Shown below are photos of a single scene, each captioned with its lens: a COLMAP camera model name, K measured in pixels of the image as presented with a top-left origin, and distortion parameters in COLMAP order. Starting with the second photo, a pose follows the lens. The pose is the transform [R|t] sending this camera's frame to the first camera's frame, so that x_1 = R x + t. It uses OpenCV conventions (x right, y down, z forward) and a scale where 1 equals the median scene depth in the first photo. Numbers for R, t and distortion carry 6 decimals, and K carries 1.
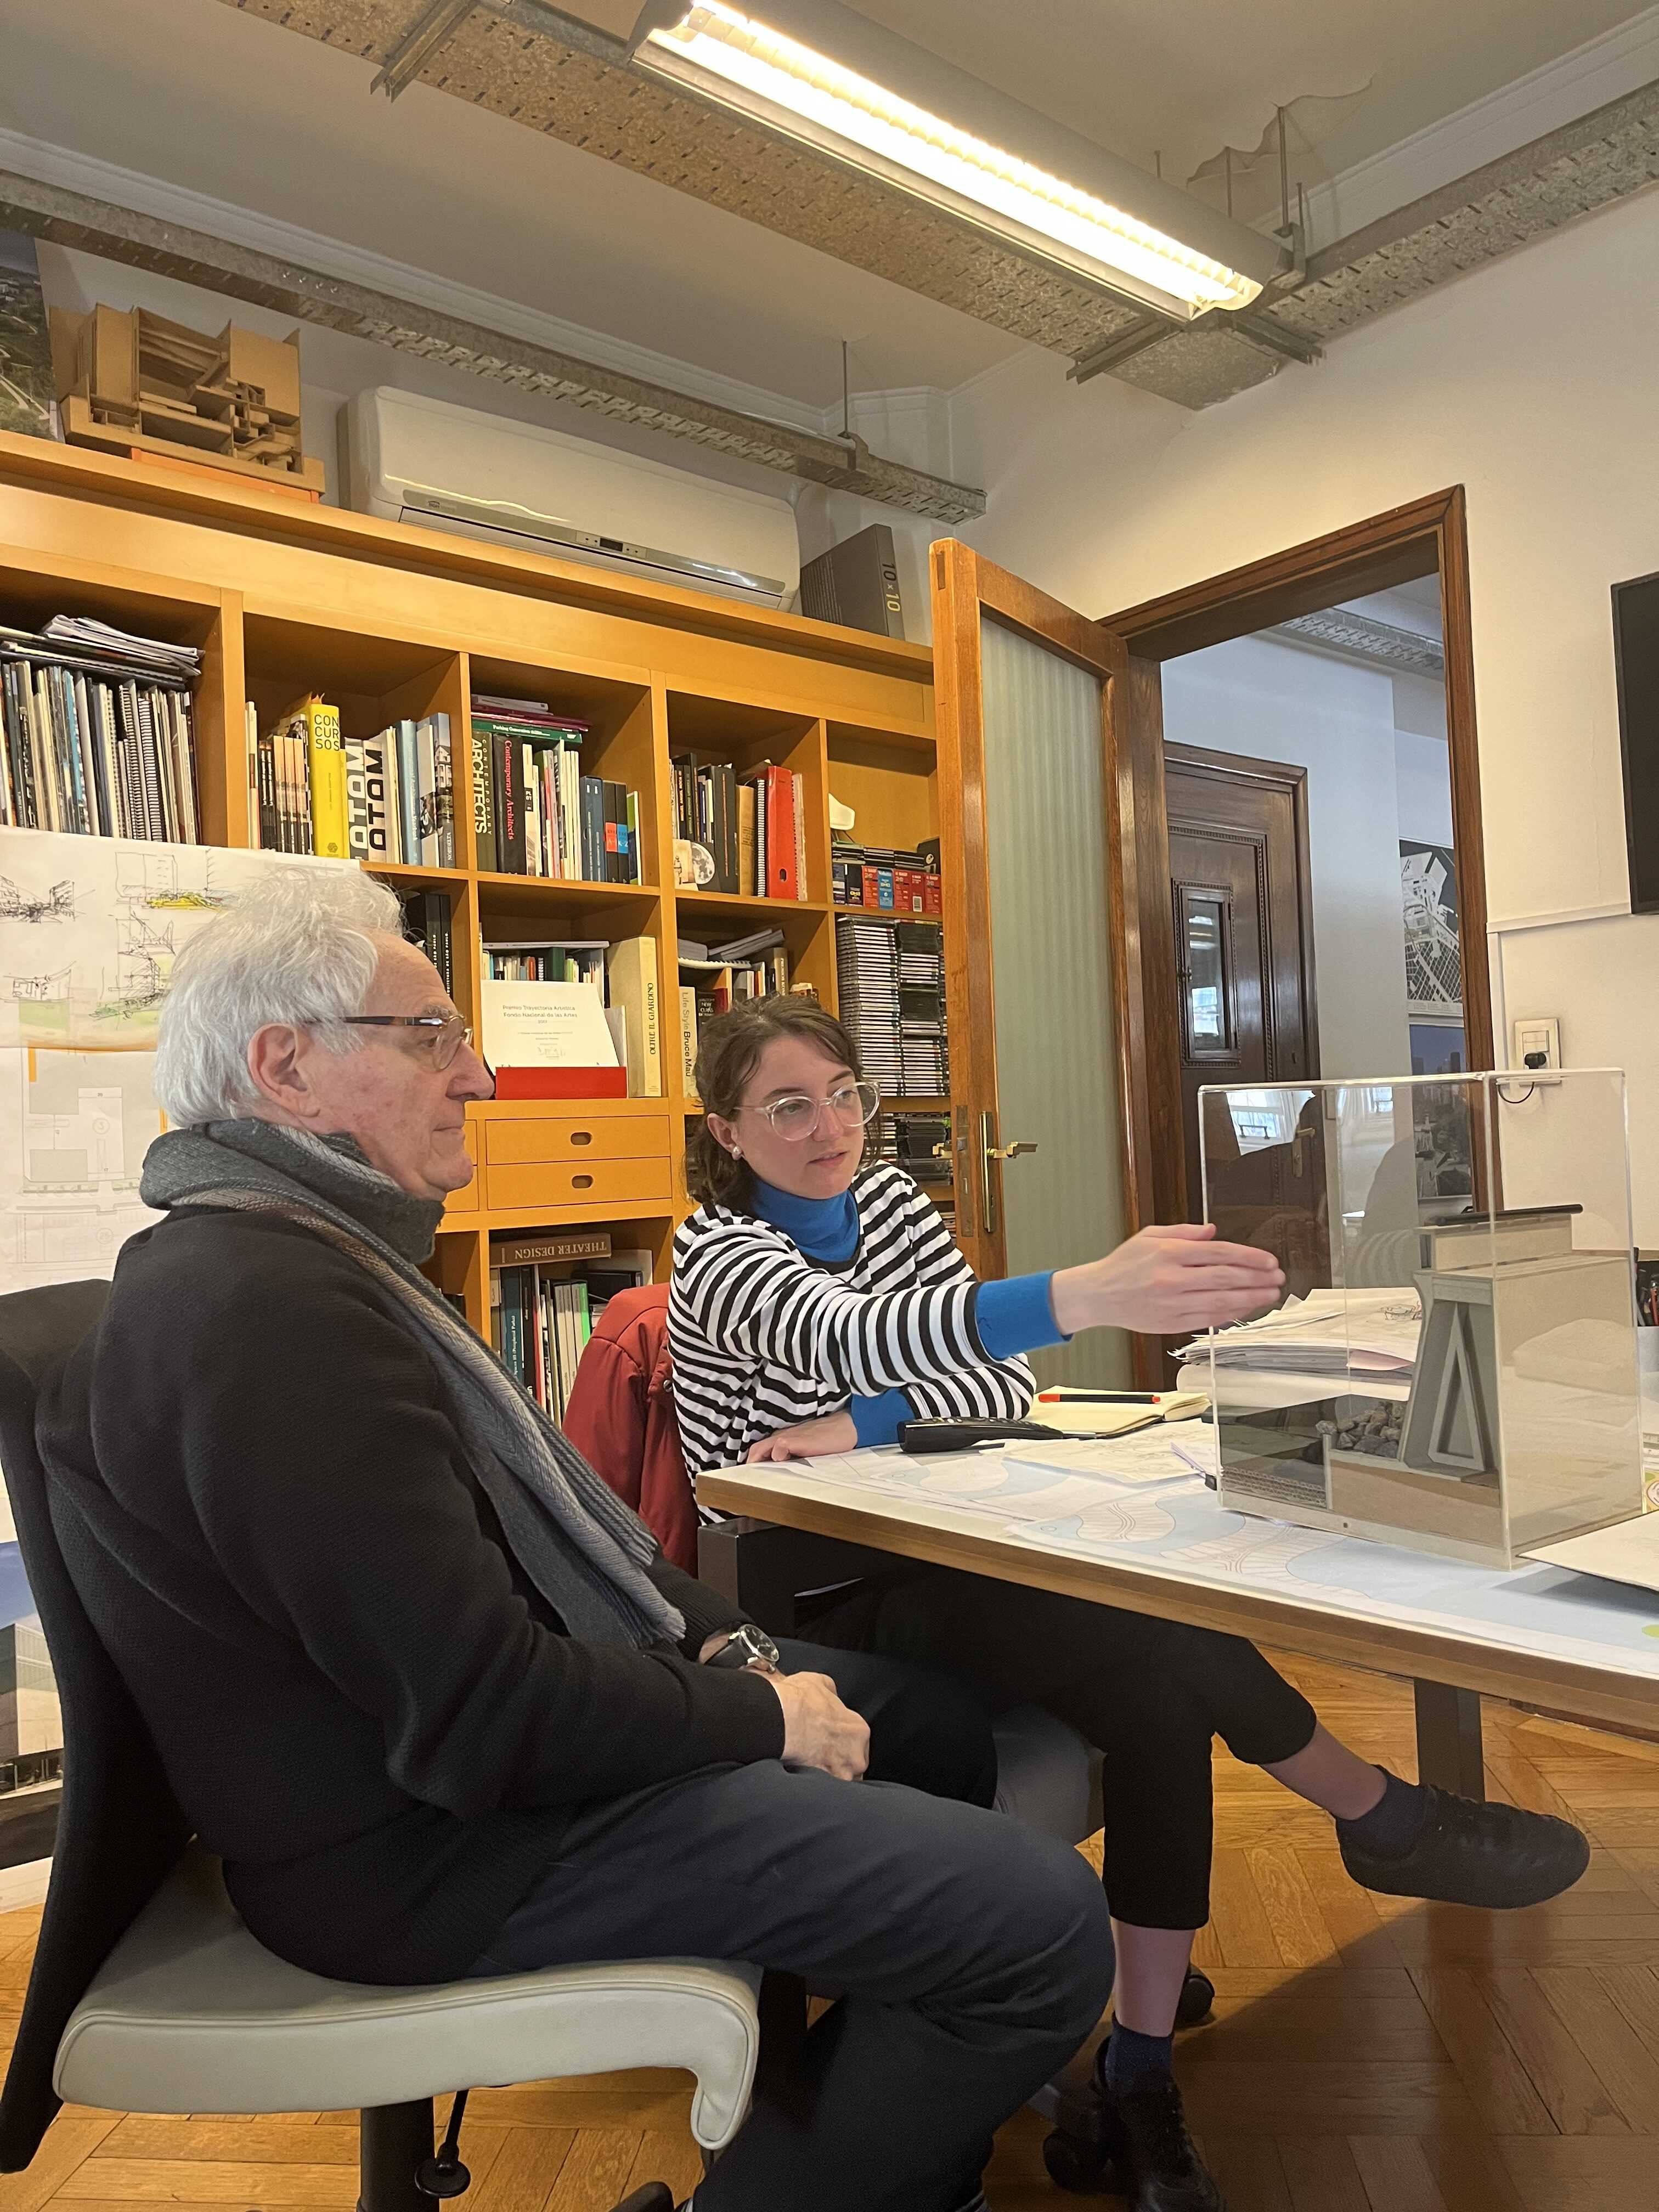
lens RADIAL K [[1698.9, 0, 829.5], [0, 1698.9, 1106.0], [0, 0, 1]] dist [0.025232, -0.048818]
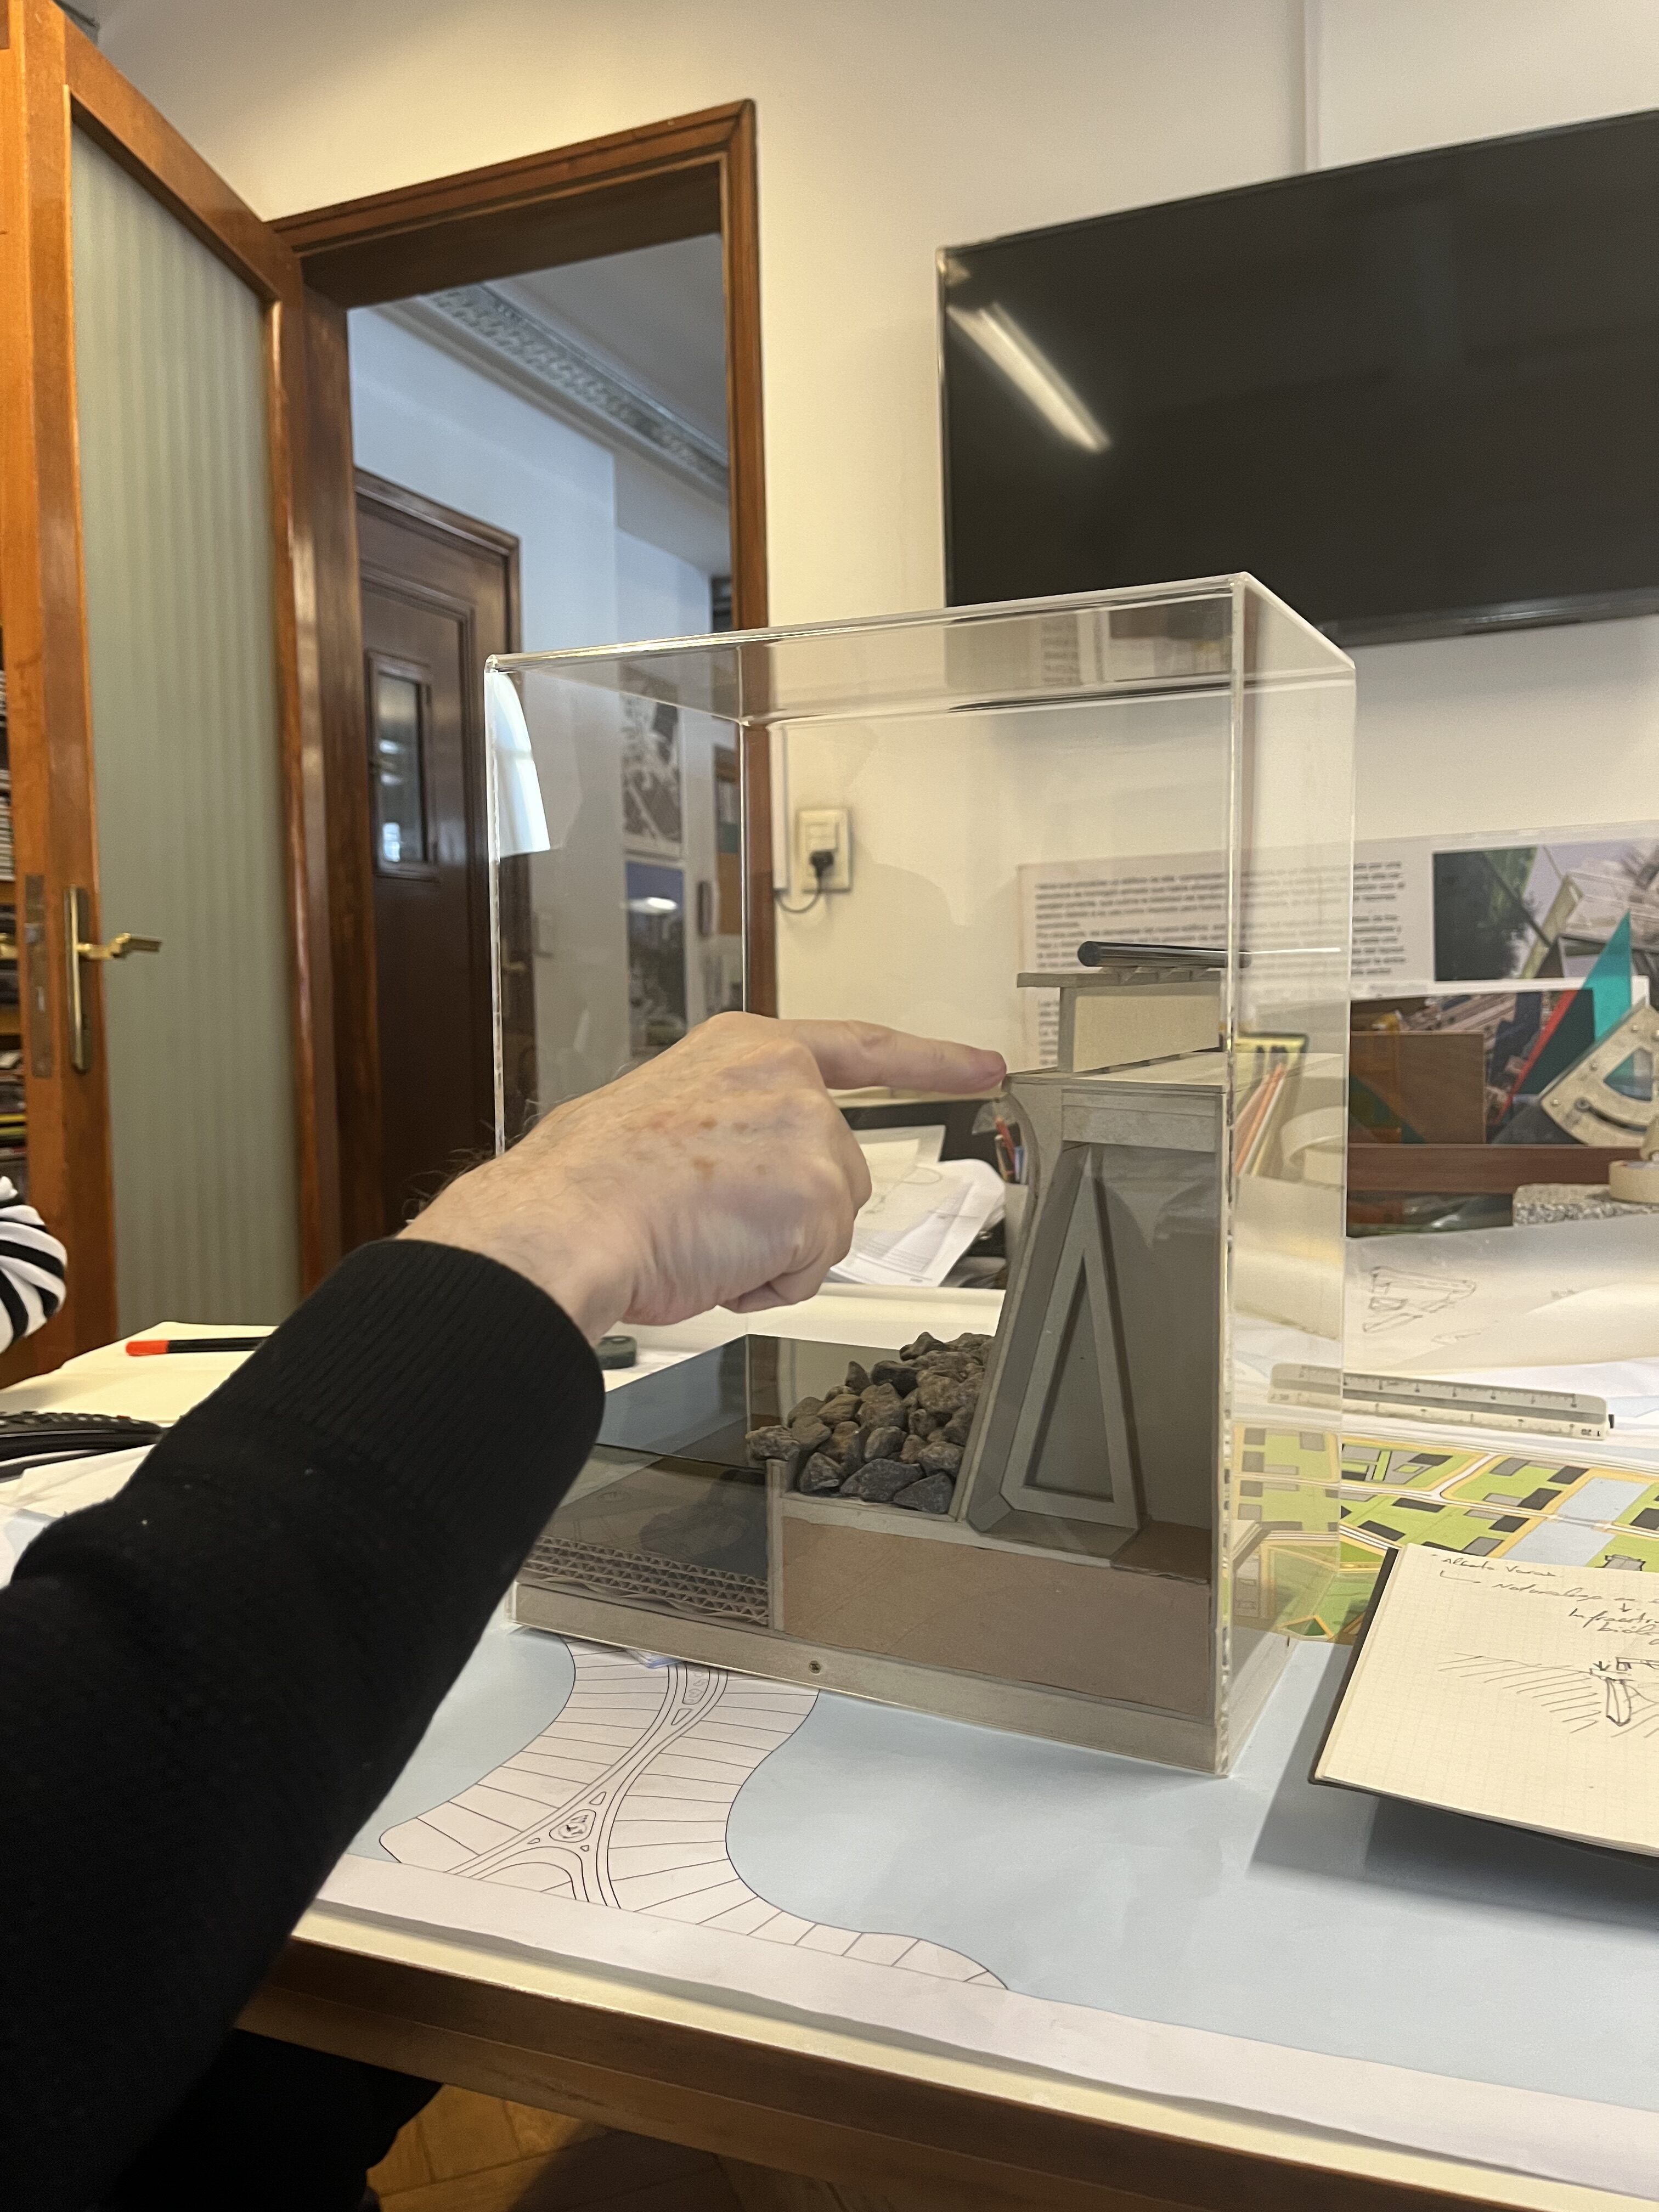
lens RADIAL K [[1698.9, 0, 829.5], [0, 1698.9, 1106.0], [0, 0, 1]] dist [0.025232, -0.048818]
pose [[0.889055, -0.007624, 0.457737, 0.042792], [-0.027654, 0.997141, 0.070322, 0.028980], [-0.456965, -0.075178, 0.886302, 0.244793]]
